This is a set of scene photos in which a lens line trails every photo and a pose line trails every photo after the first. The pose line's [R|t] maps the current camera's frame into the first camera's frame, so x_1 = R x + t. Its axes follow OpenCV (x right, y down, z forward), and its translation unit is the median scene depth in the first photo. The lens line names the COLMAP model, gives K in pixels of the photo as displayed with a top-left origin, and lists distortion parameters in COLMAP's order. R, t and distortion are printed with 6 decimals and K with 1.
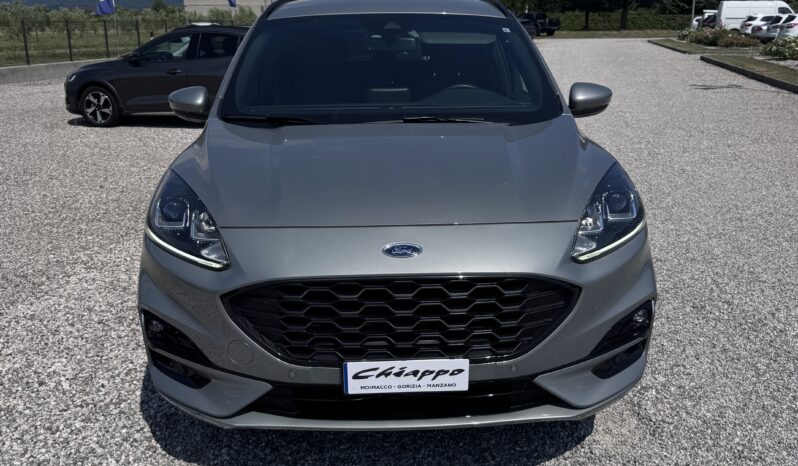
lens RADIAL K [[746.2, 0, 398.4], [0, 746.2, 234.2], [0, 0, 1]] dist [-0.003256, 0.000000]
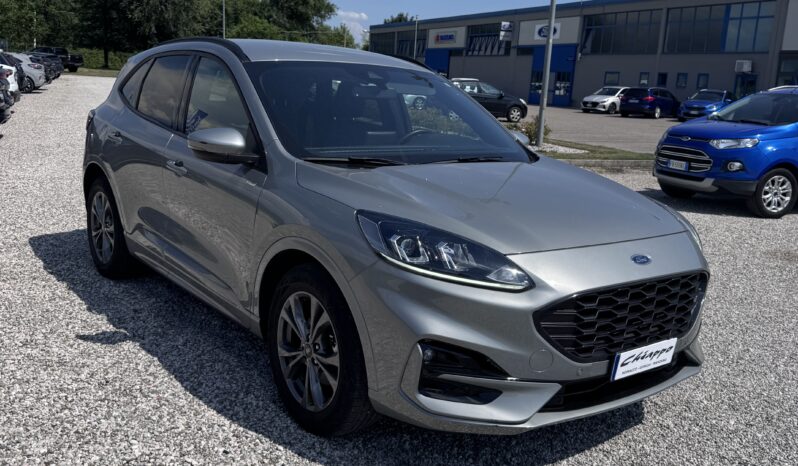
lens RADIAL K [[746.2, 0, 397.7], [0, 746.2, 231.1], [0, 0, 1]] dist [-0.003256, 0.000000]
pose [[0.825979, -0.054301, 0.561080, -1.047640], [0.086469, 0.995774, -0.030924, -0.024130], [-0.557030, 0.074059, 0.827184, 0.161746]]
